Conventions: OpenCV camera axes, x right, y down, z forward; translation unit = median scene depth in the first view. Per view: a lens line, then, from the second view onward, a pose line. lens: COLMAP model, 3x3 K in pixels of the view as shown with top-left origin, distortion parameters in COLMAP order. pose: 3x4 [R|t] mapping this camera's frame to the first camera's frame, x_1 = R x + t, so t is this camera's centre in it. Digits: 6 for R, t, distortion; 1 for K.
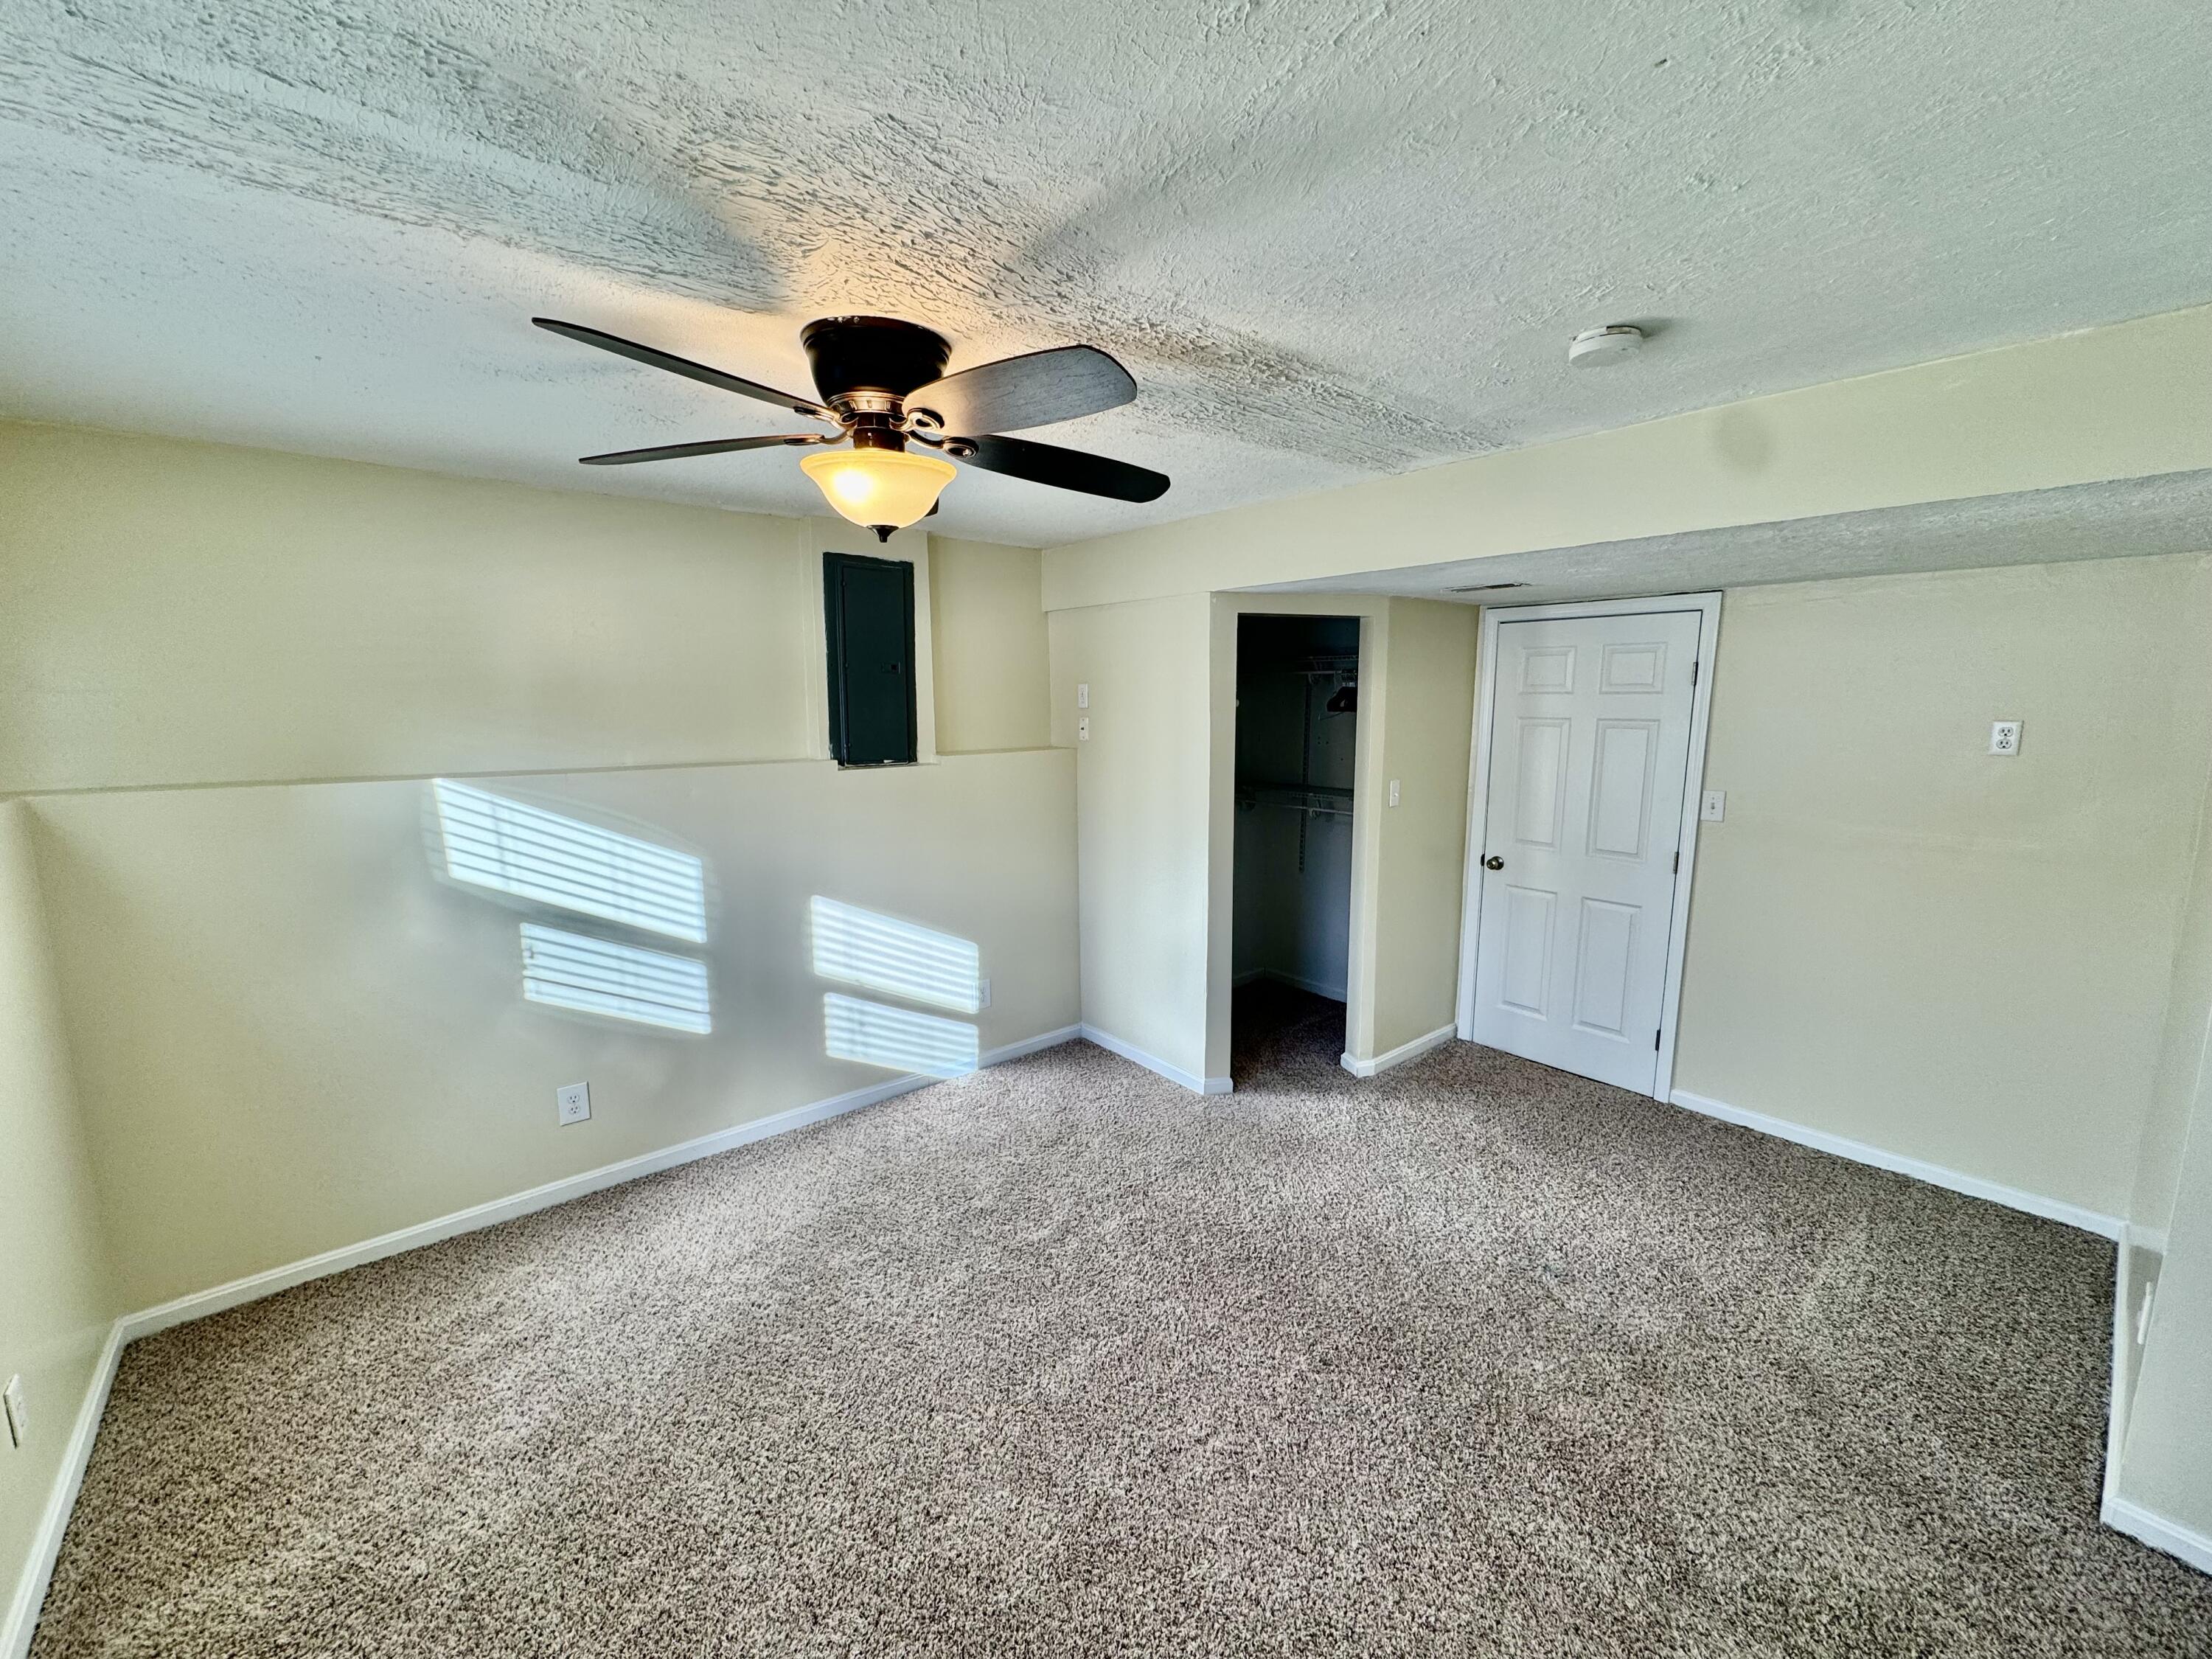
lens RADIAL K [[880.4, 0, 1106.0], [0, 880.4, 829.5], [0, 0, 1]] dist [-0.003385, -0.000504]
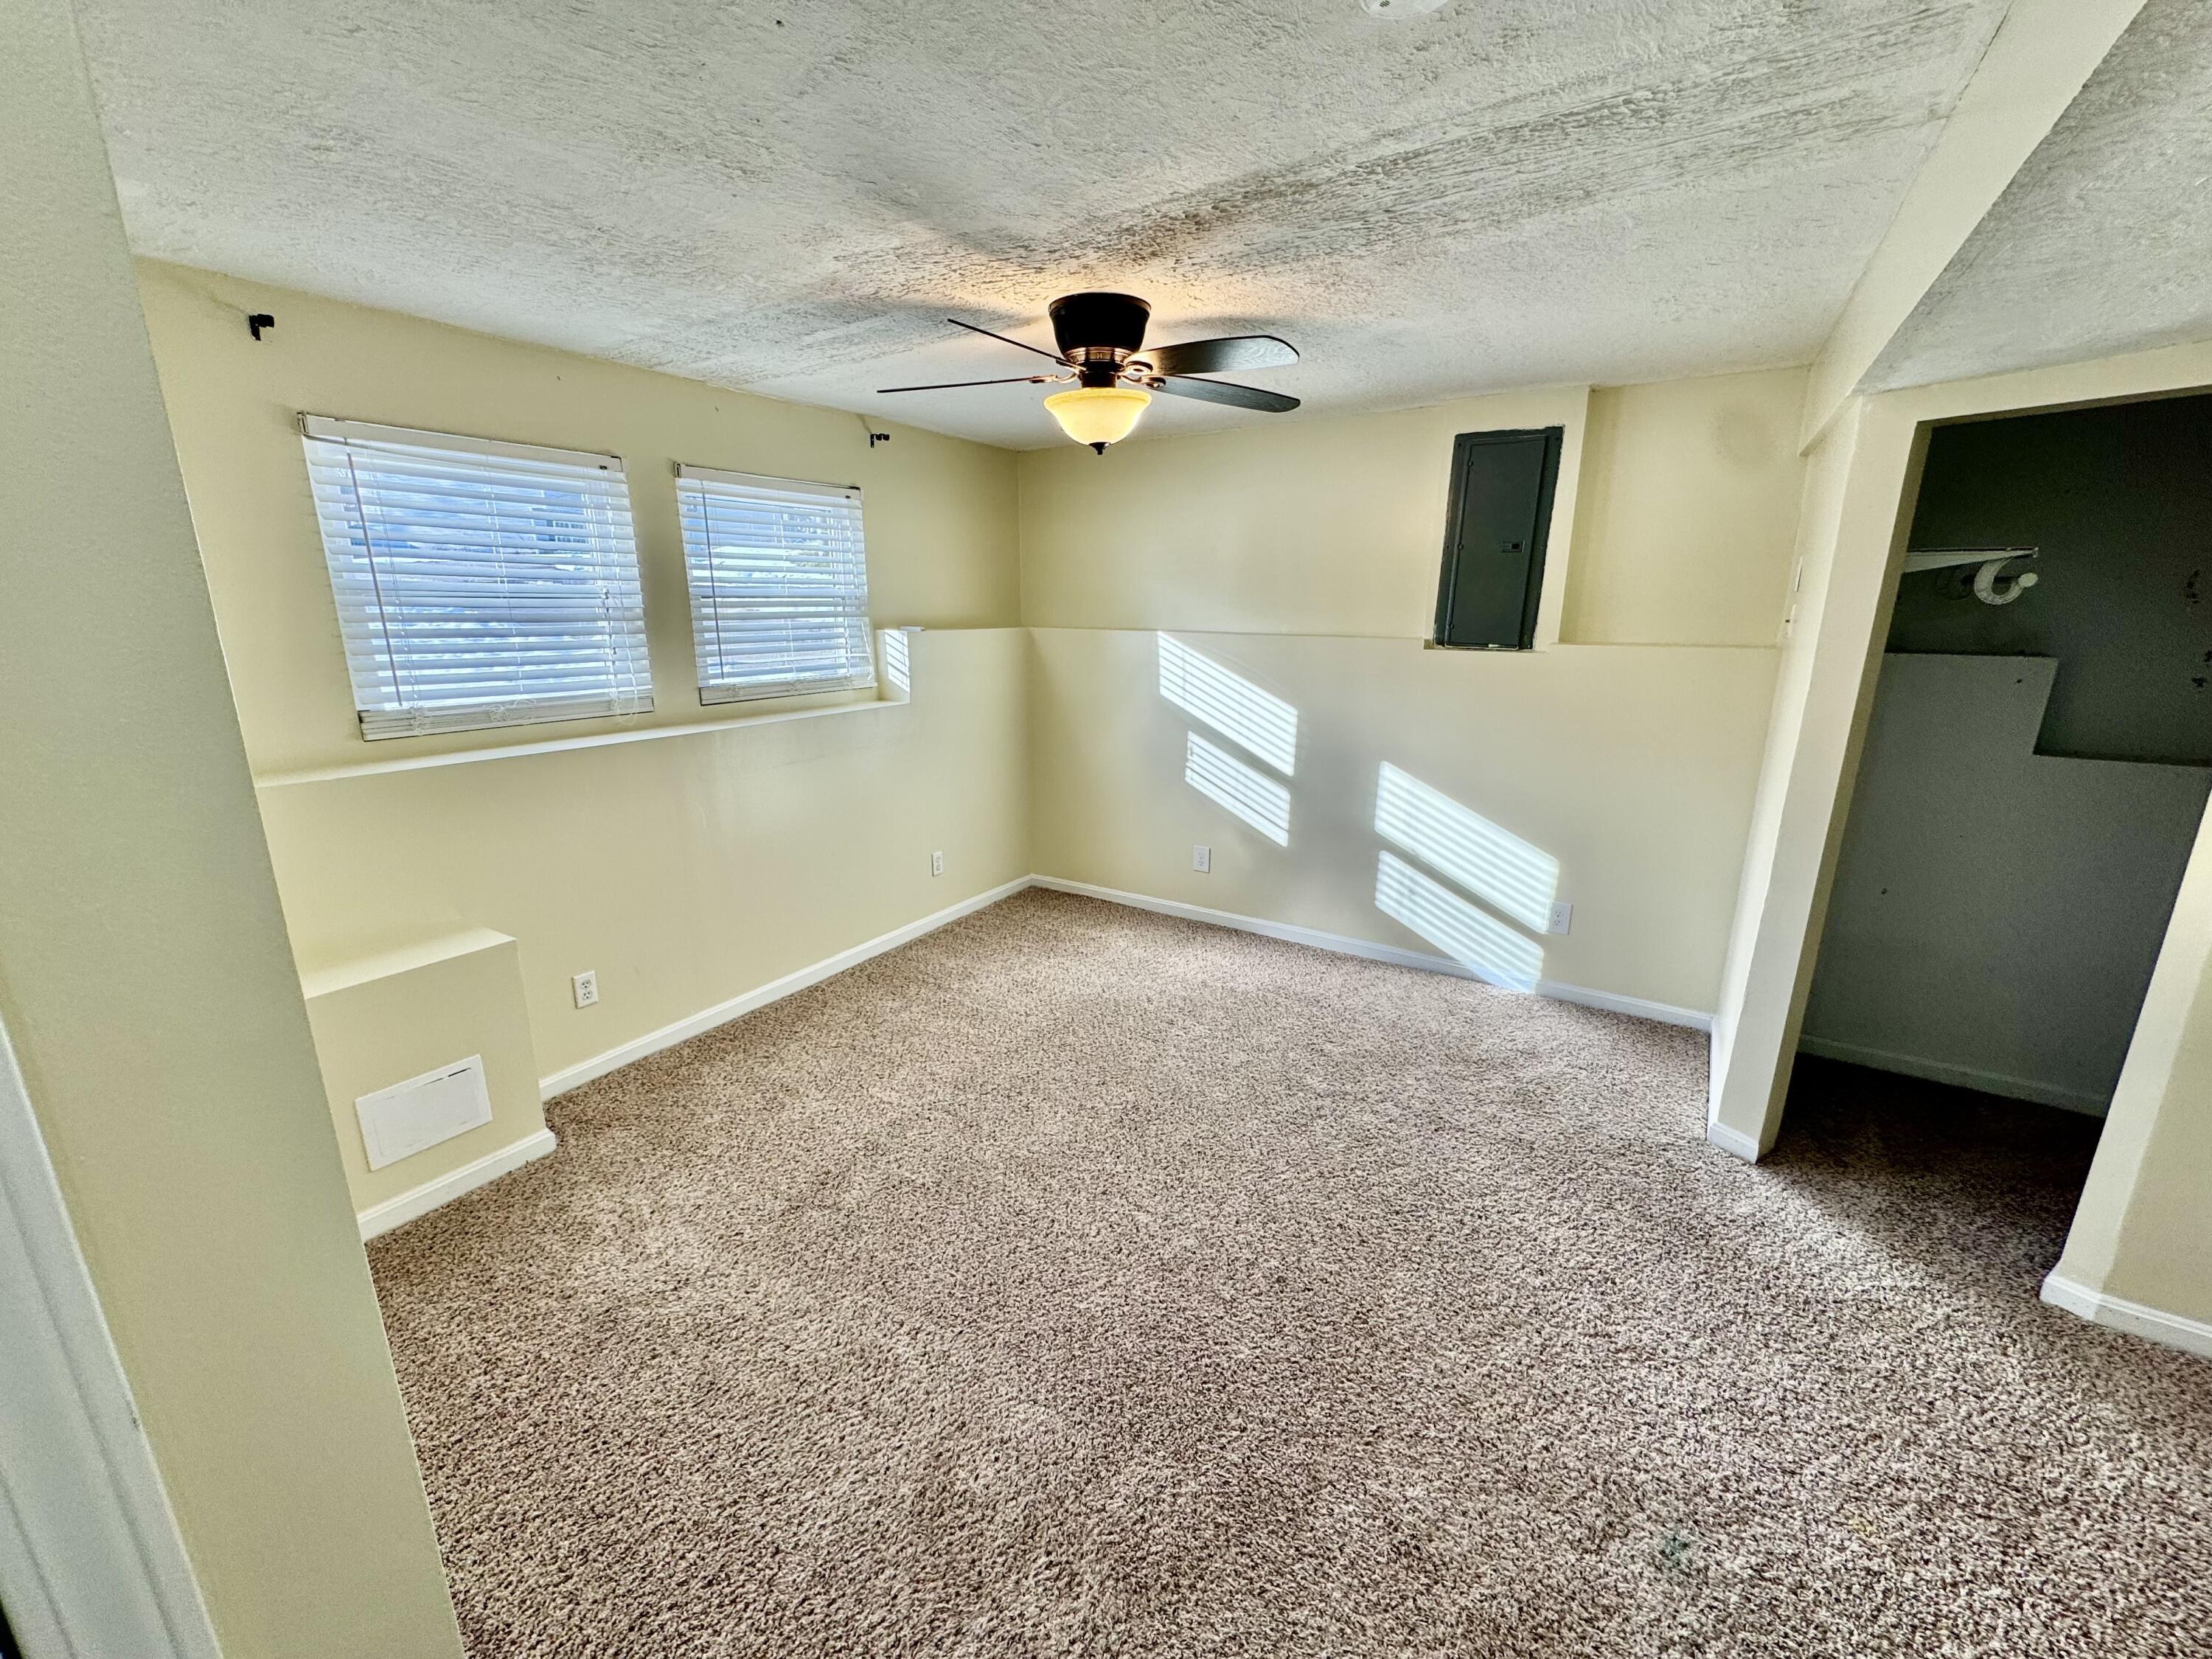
lens RADIAL K [[879.0, 0, 1104.4], [0, 879.0, 831.2], [0, 0, 1]] dist [-0.002339, 0.000199]
pose [[0.287583, 0.246273, -0.925552, 0.674018], [-0.147704, 0.966218, 0.211200, -0.024430], [0.946298, 0.075970, 0.314243, 0.343414]]
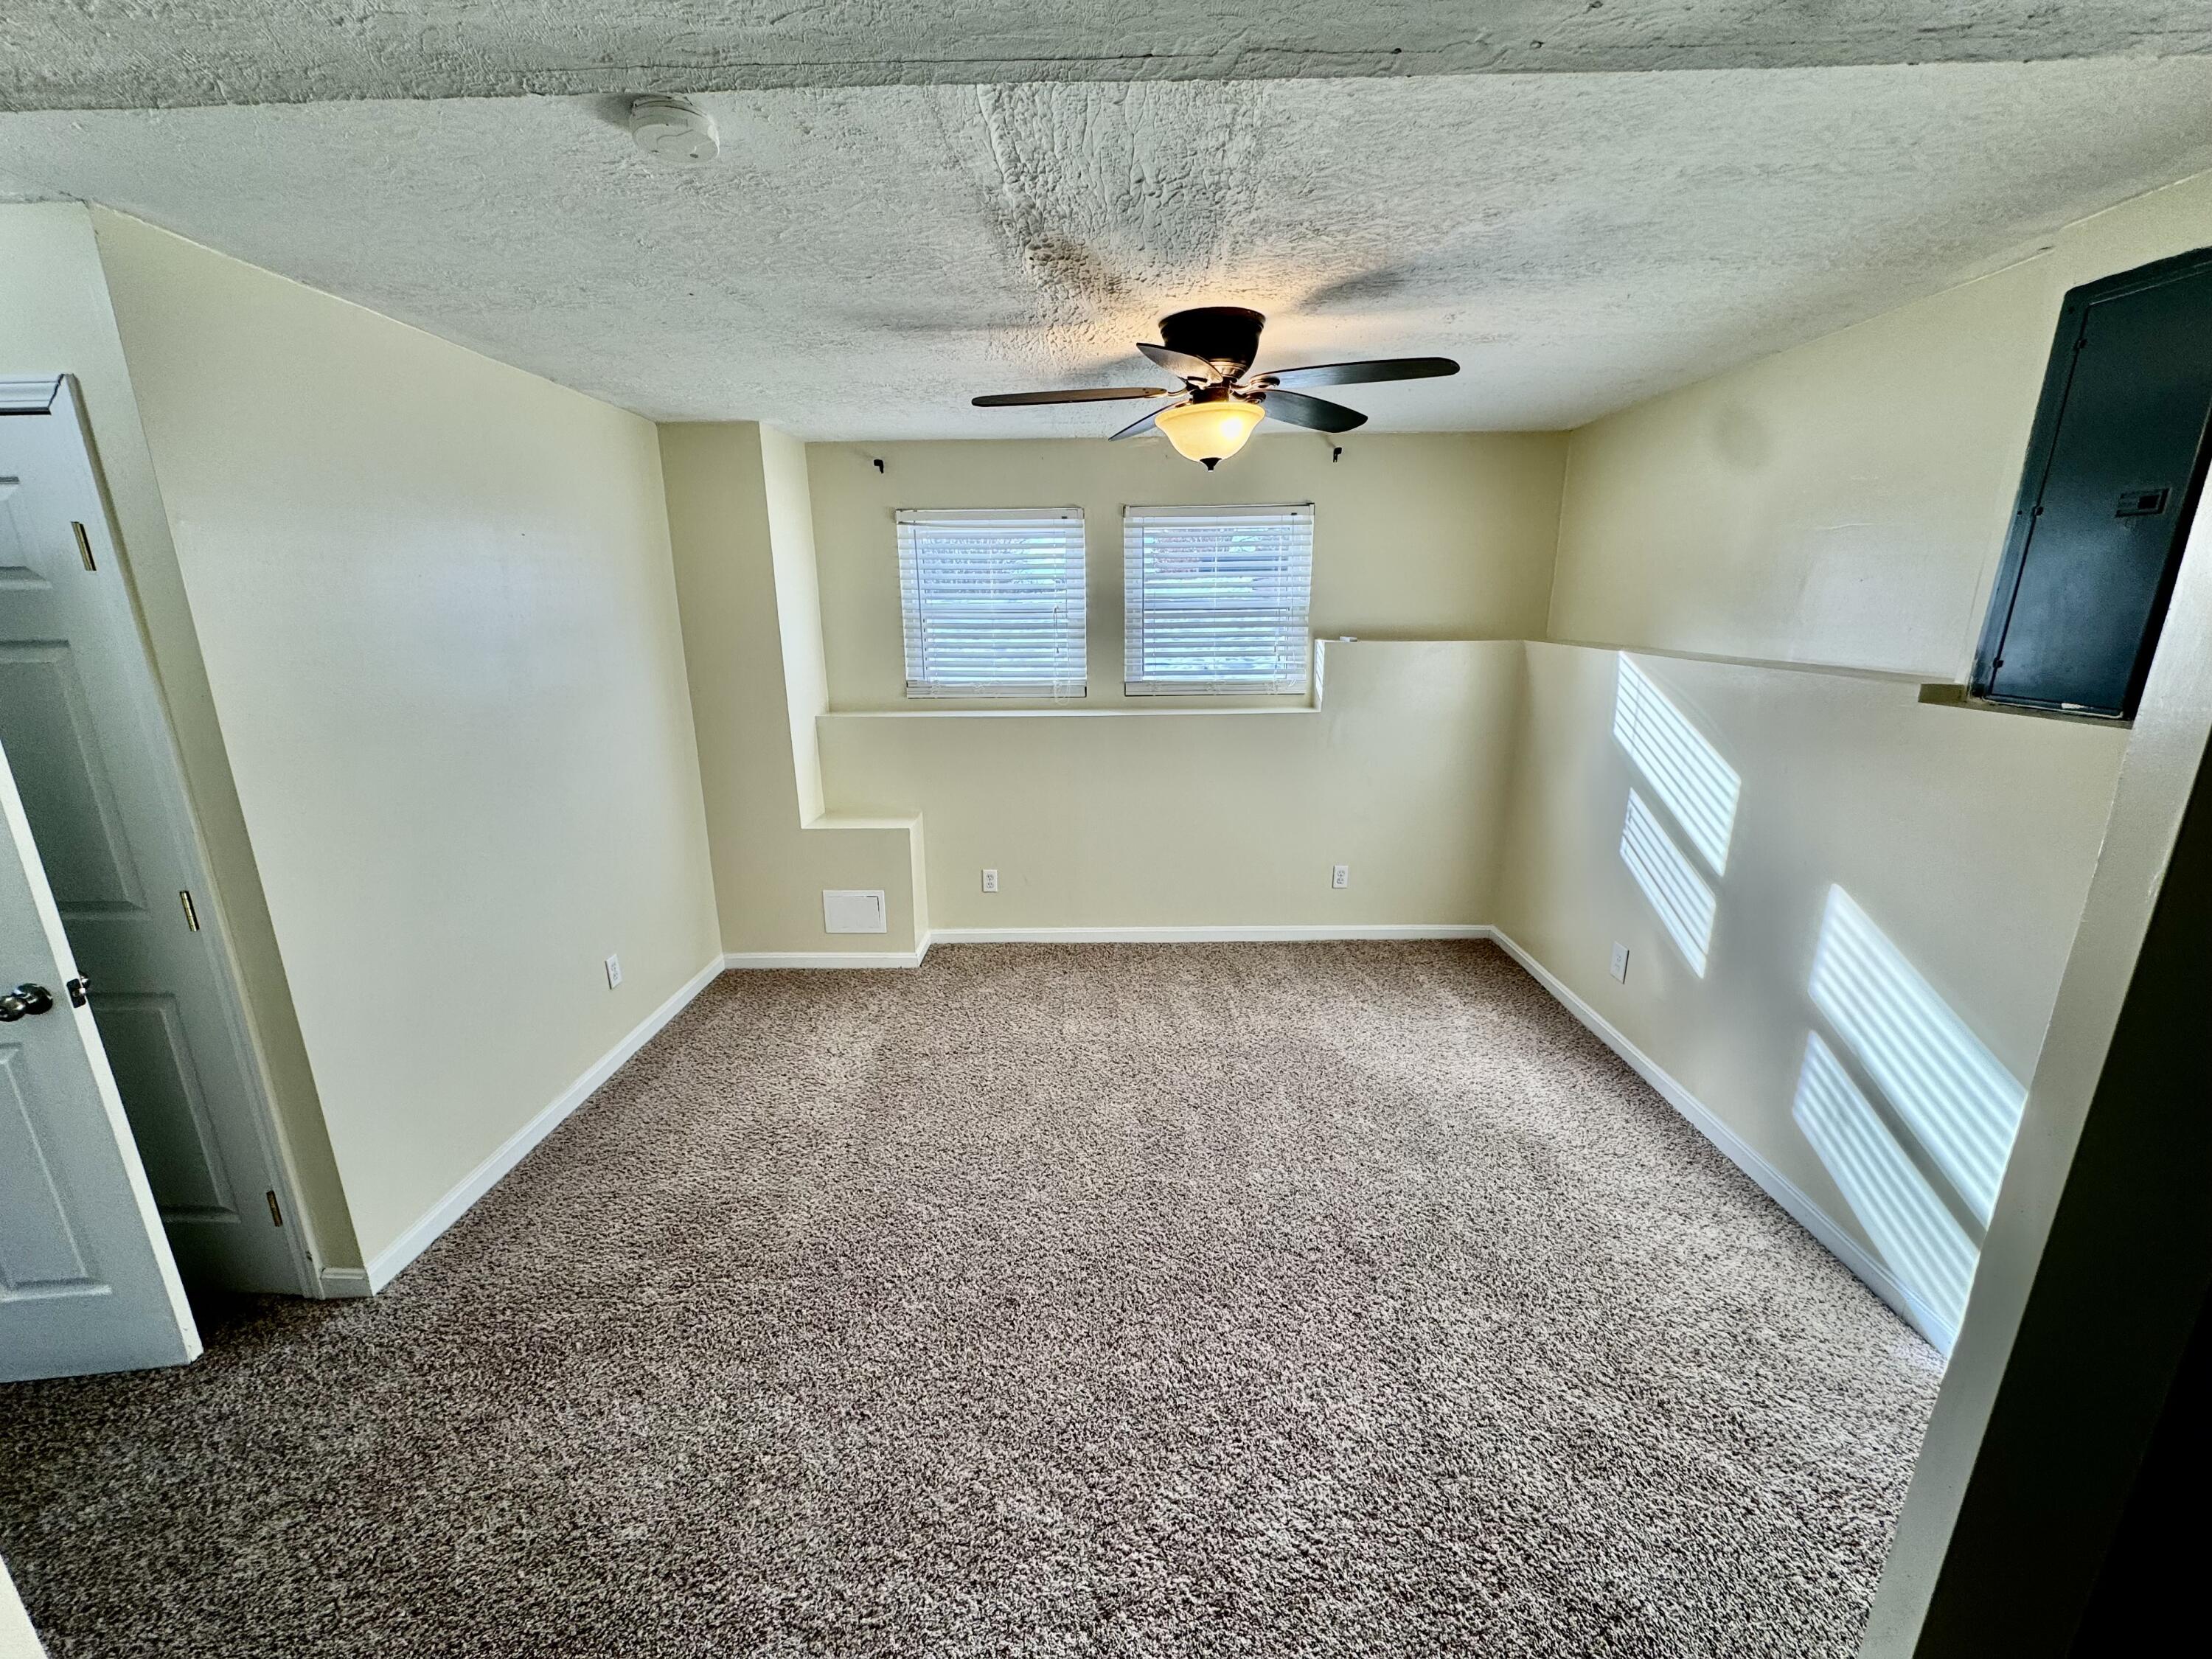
lens RADIAL K [[879.0, 0, 1104.4], [0, 879.0, 831.2], [0, 0, 1]] dist [-0.002339, 0.000199]
pose [[-0.662289, 0.199216, -0.722279, 0.543538], [-0.100524, 0.931662, 0.349143, -0.148849], [0.742474, 0.303840, -0.597003, 1.050699]]
